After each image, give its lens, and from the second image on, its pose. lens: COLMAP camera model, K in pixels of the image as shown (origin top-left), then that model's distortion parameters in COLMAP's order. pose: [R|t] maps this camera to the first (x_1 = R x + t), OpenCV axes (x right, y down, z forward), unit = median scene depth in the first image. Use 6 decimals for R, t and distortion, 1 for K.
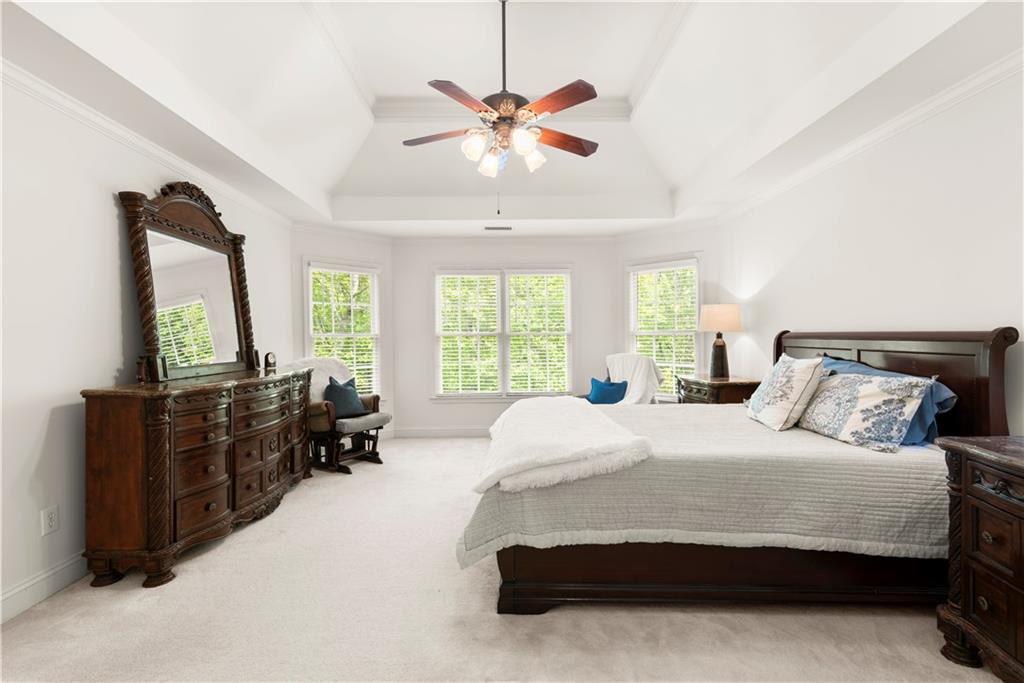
lens RADIAL K [[446.9, 0, 502.5], [0, 446.9, 336.1], [0, 0, 1]] dist [0.000846, 0.000051]
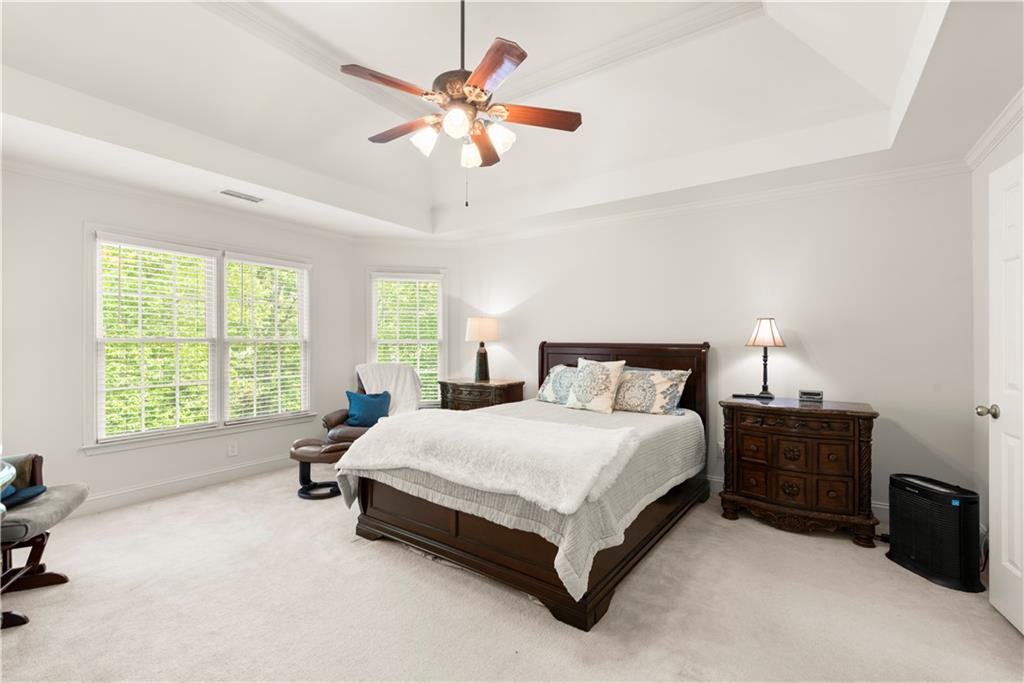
lens RADIAL K [[446.9, 0, 502.5], [0, 446.9, 336.1], [0, 0, 1]] dist [0.000846, 0.000051]
pose [[0.574622, 0.021699, 0.818131, -0.516941], [-0.007494, 0.999746, -0.021253, 0.001097], [-0.818384, 0.006081, 0.574639, 0.330220]]
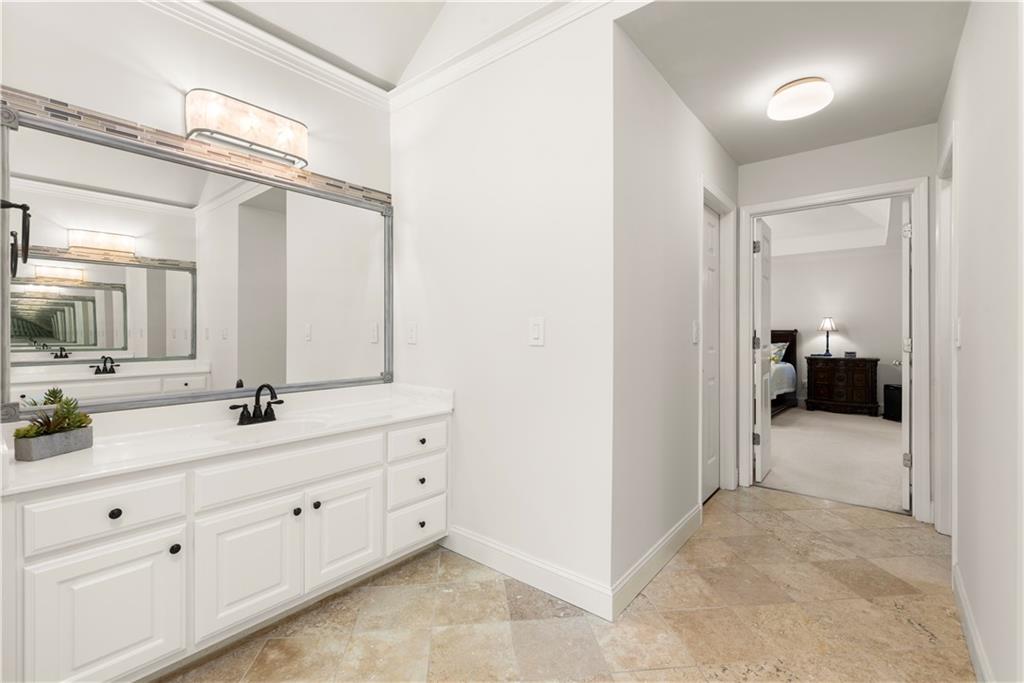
lens RADIAL K [[446.9, 0, 502.5], [0, 446.9, 336.1], [0, 0, 1]] dist [0.000846, 0.000051]
pose [[0.631238, 0.008292, 0.775545, -1.847727], [-0.006635, 0.999964, -0.005291, 0.040985], [-0.775561, -0.001805, 0.631270, 0.286387]]
